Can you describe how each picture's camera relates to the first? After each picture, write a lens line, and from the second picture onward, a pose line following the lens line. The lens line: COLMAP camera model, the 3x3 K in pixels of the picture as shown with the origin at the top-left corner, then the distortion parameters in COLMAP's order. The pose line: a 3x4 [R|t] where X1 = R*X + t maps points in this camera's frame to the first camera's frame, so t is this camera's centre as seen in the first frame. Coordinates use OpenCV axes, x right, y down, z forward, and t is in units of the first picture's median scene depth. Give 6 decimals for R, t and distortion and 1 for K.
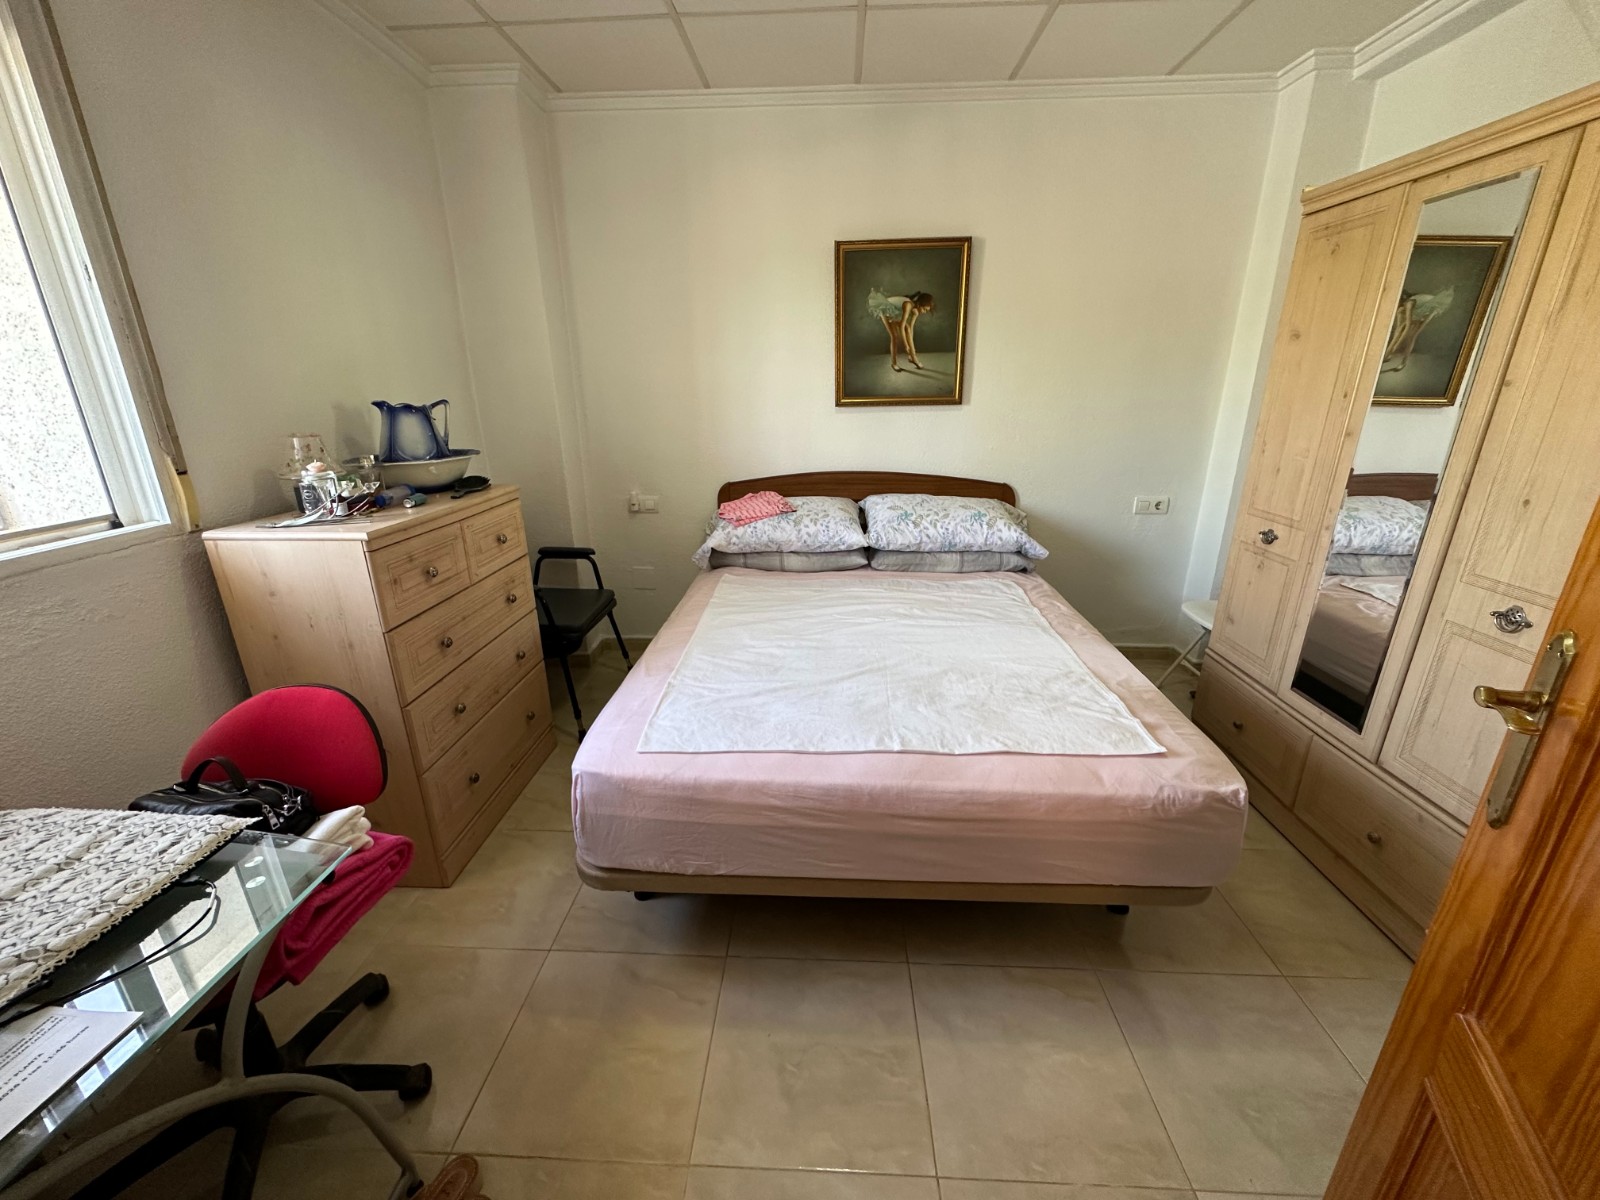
lens RADIAL K [[639.8, 0, 799.8], [0, 639.8, 597.7], [0, 0, 1]] dist [-0.002031, 0.000283]
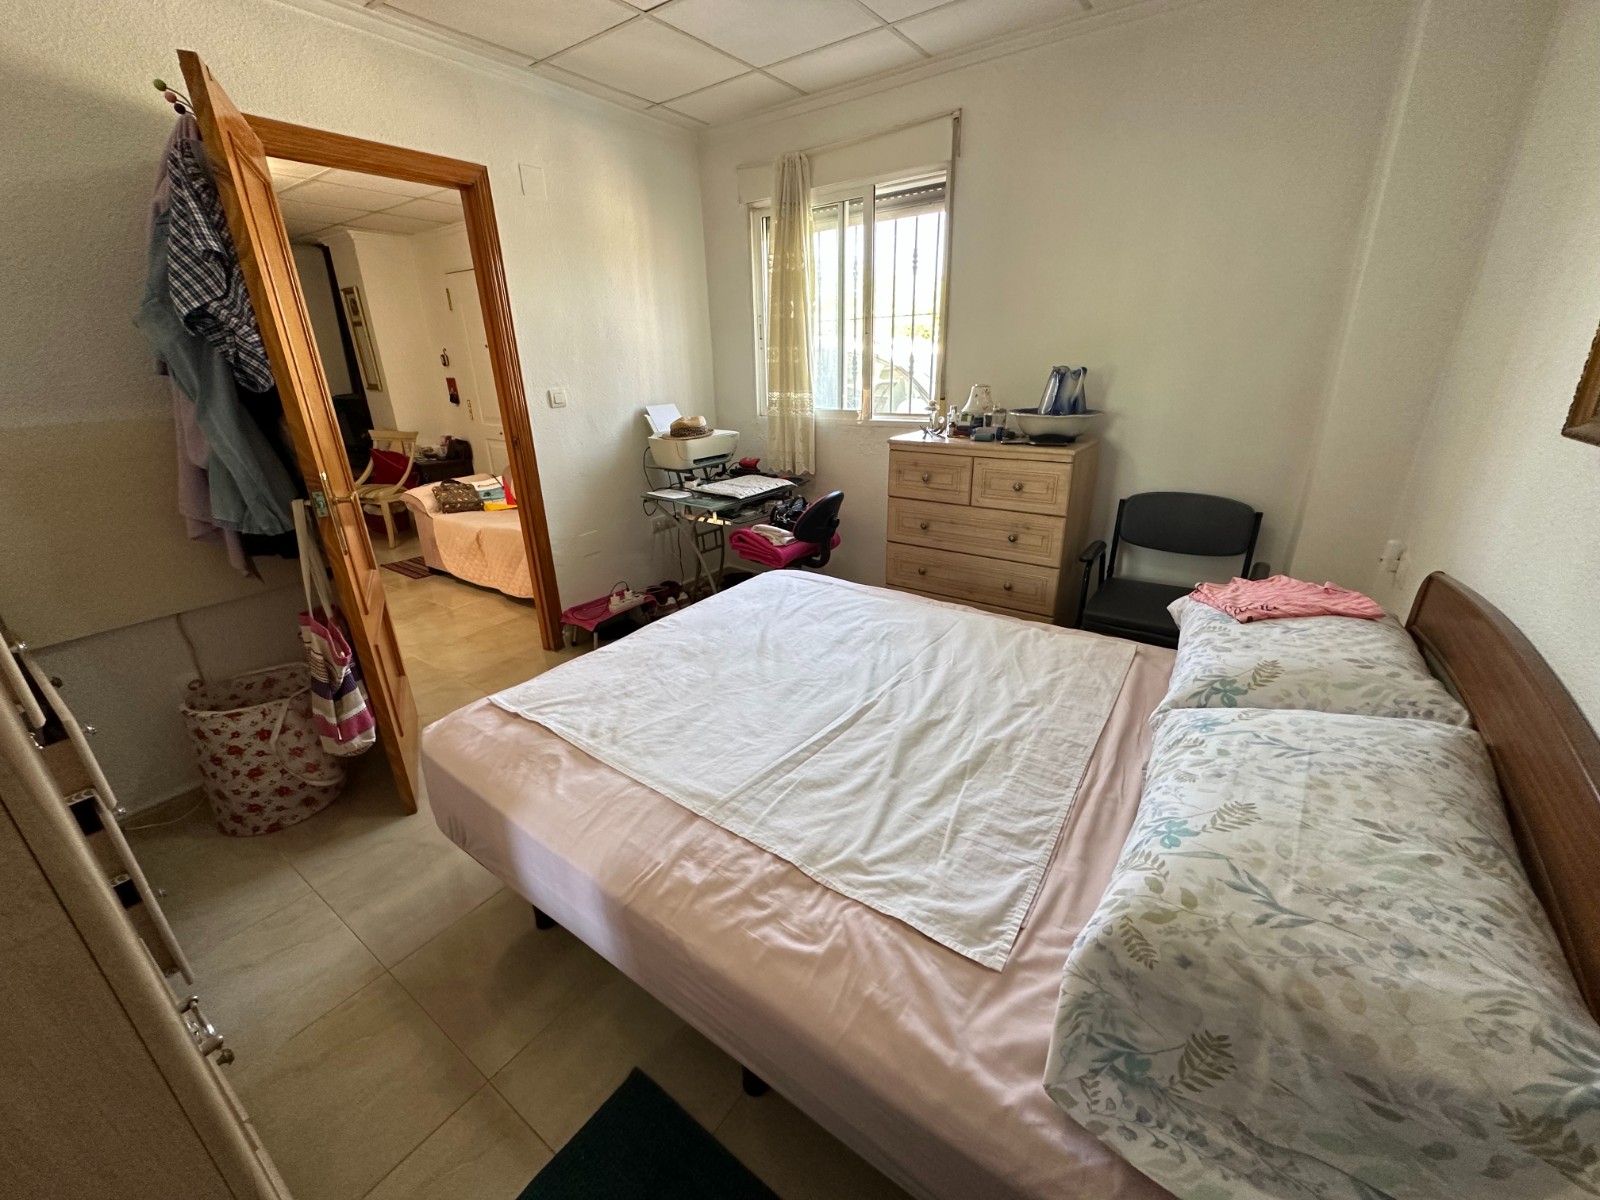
lens RADIAL K [[639.8, 0, 799.8], [0, 639.8, 597.7], [0, 0, 1]] dist [-0.002031, 0.000283]
pose [[-0.539839, 0.319730, -0.778683, 0.839687], [-0.243615, 0.826126, 0.508102, -0.481725], [0.805745, 0.463992, -0.368084, 1.358797]]
